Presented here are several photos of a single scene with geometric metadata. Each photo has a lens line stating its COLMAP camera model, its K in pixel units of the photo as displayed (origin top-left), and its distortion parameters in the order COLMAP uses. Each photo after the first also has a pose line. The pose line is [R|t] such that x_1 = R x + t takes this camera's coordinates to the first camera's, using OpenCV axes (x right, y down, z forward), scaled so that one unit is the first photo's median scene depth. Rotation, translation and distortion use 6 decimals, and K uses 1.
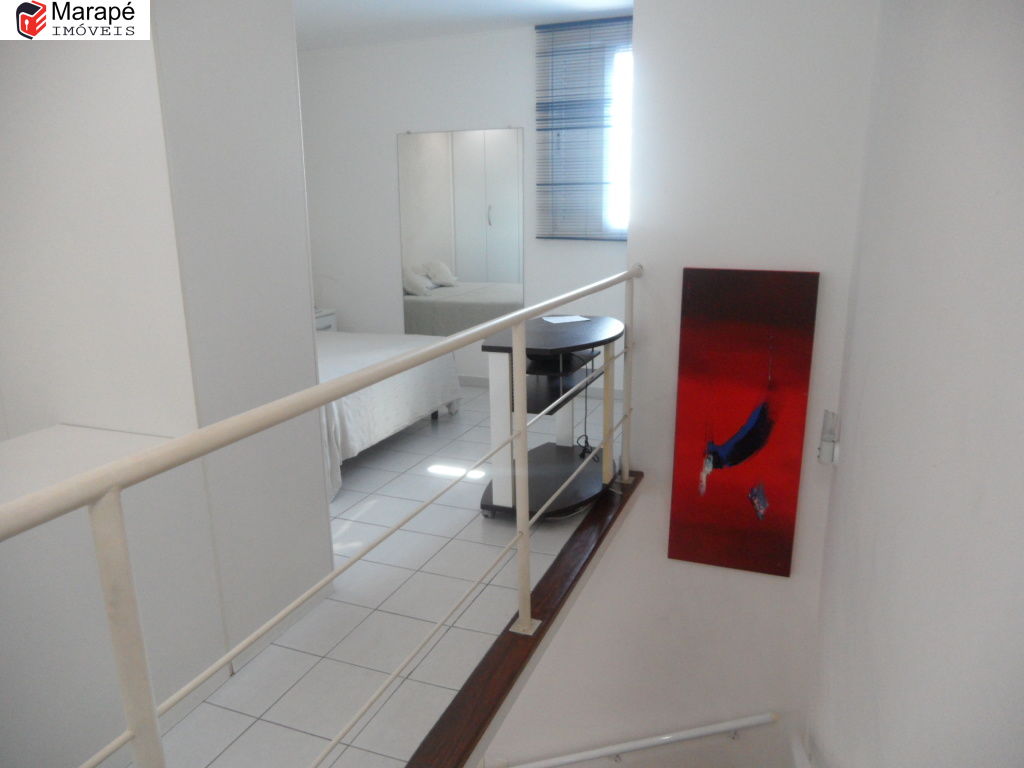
lens RADIAL K [[740.5, 0, 511.7], [0, 740.5, 372.8], [0, 0, 1]] dist [-0.021078, 0.039850]
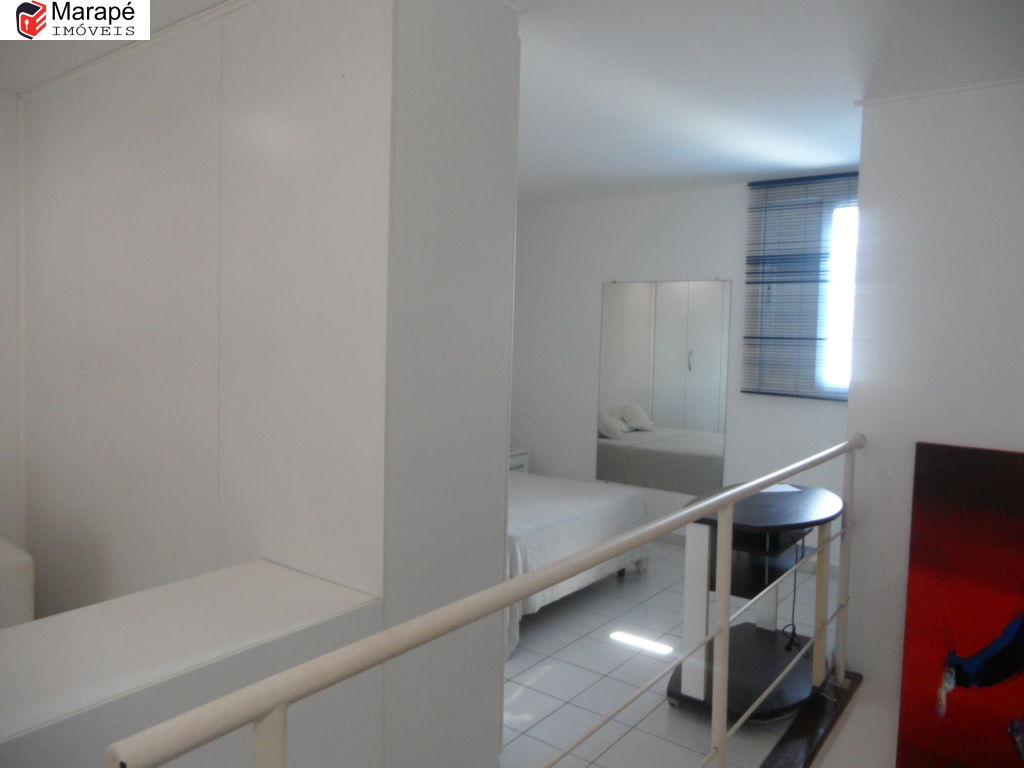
lens RADIAL K [[740.5, 0, 514.8], [0, 740.5, 365.0], [0, 0, 1]] dist [-0.021078, 0.039850]
pose [[0.965758, 0.048139, -0.254939, -0.008671], [-0.095071, 0.979948, -0.175108, -0.027141], [0.241397, 0.193349, 0.950970, 0.023202]]
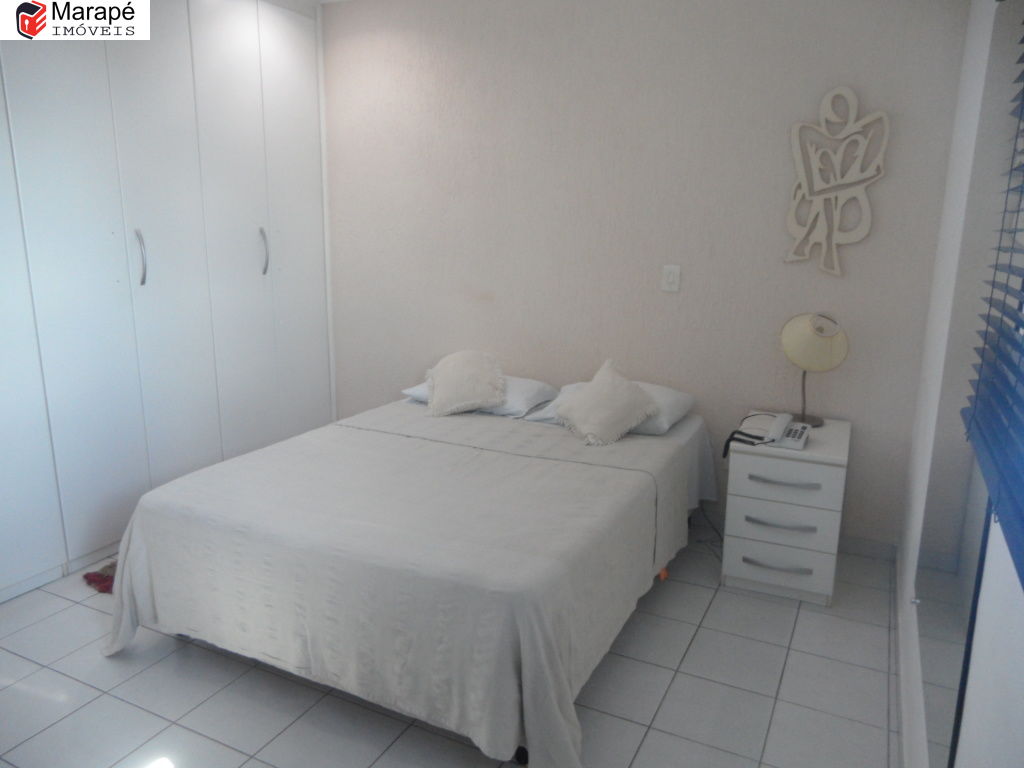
lens RADIAL K [[740.5, 0, 508.6], [0, 740.5, 384.6], [0, 0, 1]] dist [-0.021078, 0.039850]
pose [[-0.068155, 0.223218, -0.972383, 0.282120], [-0.234742, 0.943699, 0.233086, -0.257478], [0.969666, 0.244145, -0.011919, 1.110209]]
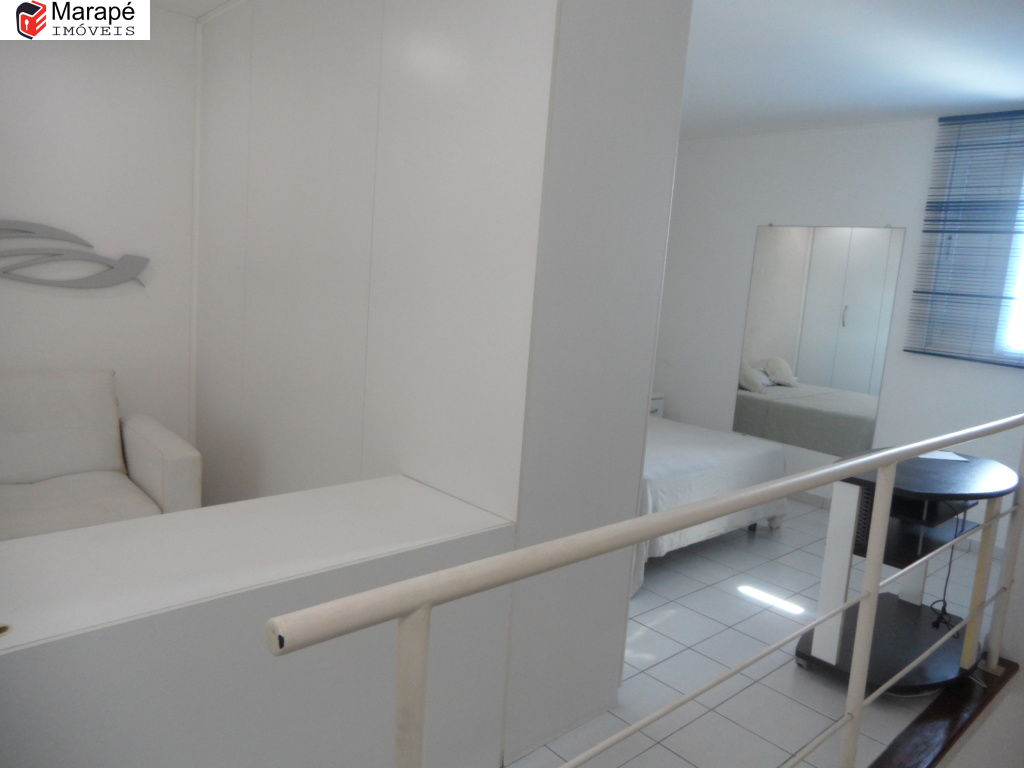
lens RADIAL K [[740.5, 0, 520.0], [0, 740.5, 372.0], [0, 0, 1]] dist [-0.021078, 0.039850]
pose [[0.902333, 0.140187, -0.407605, -0.020872], [-0.182744, 0.980861, -0.067202, -0.018994], [0.390383, 0.135126, 0.910682, 0.035468]]
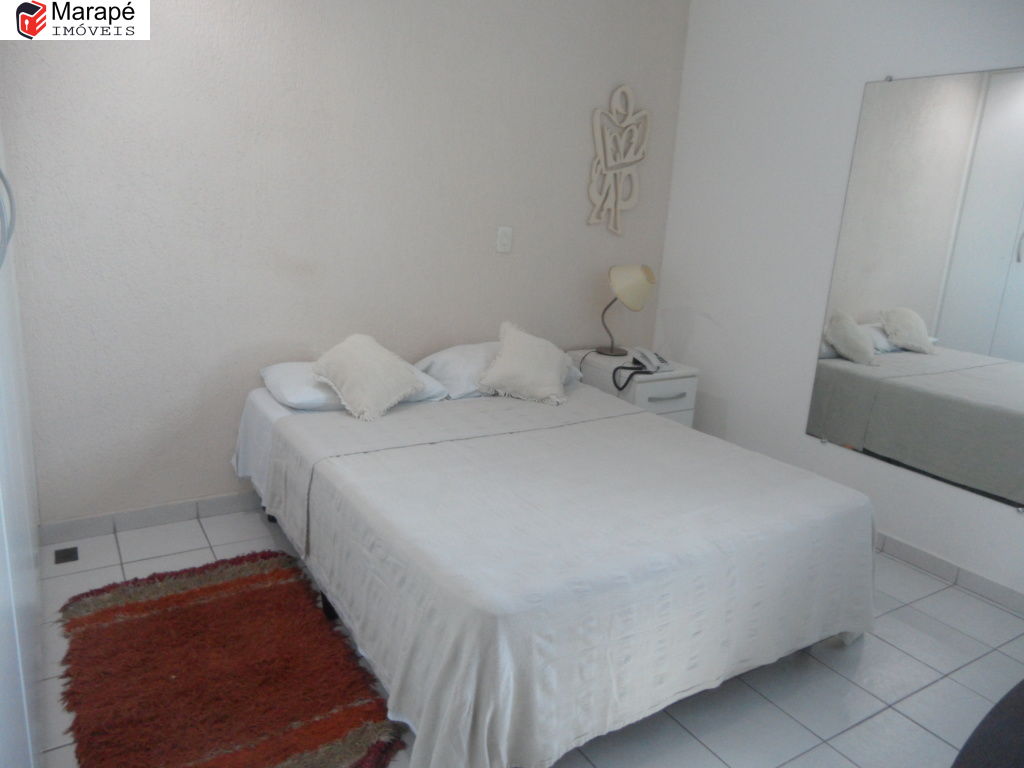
lens RADIAL K [[740.5, 0, 516.7], [0, 740.5, 381.0], [0, 0, 1]] dist [-0.021078, 0.039850]
pose [[0.815710, 0.201494, -0.542233, -0.033112], [-0.200306, 0.977769, 0.062008, -0.117830], [0.542673, 0.058032, 0.837937, 0.550341]]
